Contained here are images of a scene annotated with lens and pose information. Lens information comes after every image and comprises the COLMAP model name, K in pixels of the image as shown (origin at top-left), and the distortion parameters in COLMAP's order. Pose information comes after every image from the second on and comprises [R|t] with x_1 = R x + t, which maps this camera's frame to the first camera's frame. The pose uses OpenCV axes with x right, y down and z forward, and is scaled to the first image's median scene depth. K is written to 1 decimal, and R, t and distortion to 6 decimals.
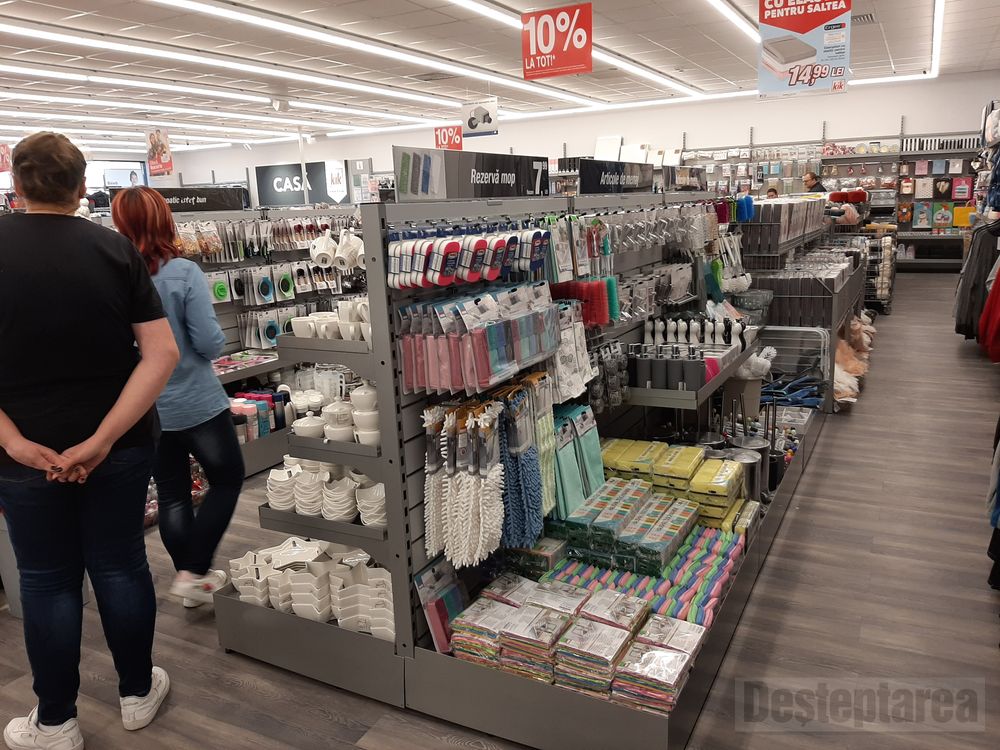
lens RADIAL K [[776.9, 0, 500.0], [0, 776.9, 375.0], [0, 0, 1]] dist [0.074308, -0.148950]
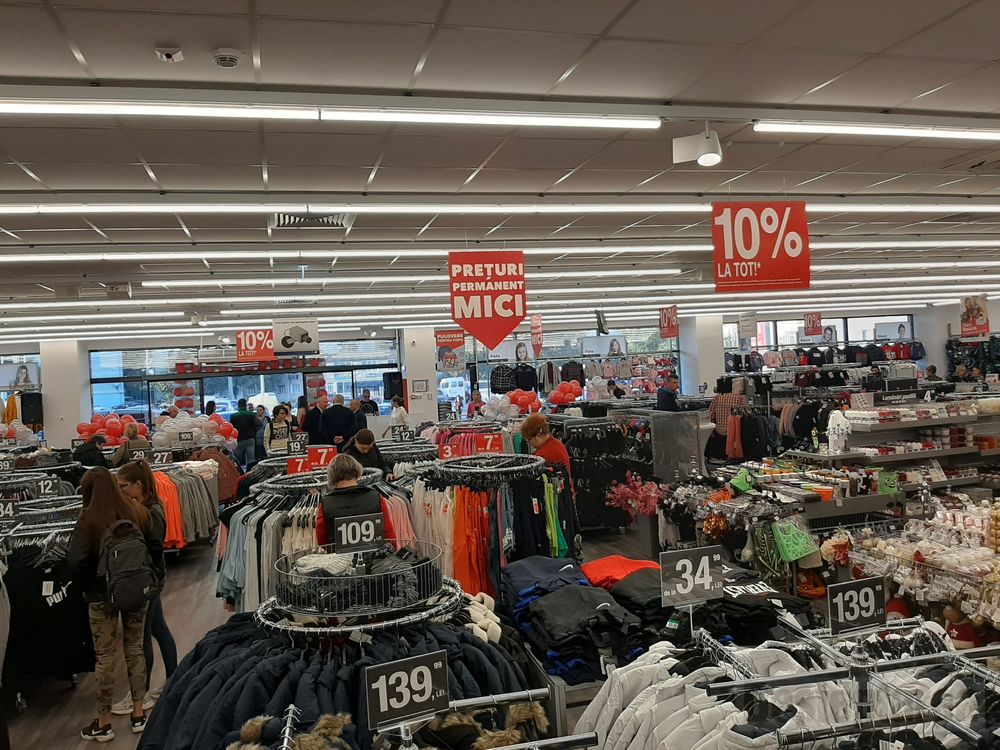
lens RADIAL K [[776.9, 0, 500.0], [0, 776.9, 375.0], [0, 0, 1]] dist [0.074308, -0.148950]
pose [[0.680459, 0.006048, -0.732761, -0.099452], [-0.128728, 0.985402, -0.111407, -0.007936], [0.721390, 0.170134, 0.671305, -0.142905]]
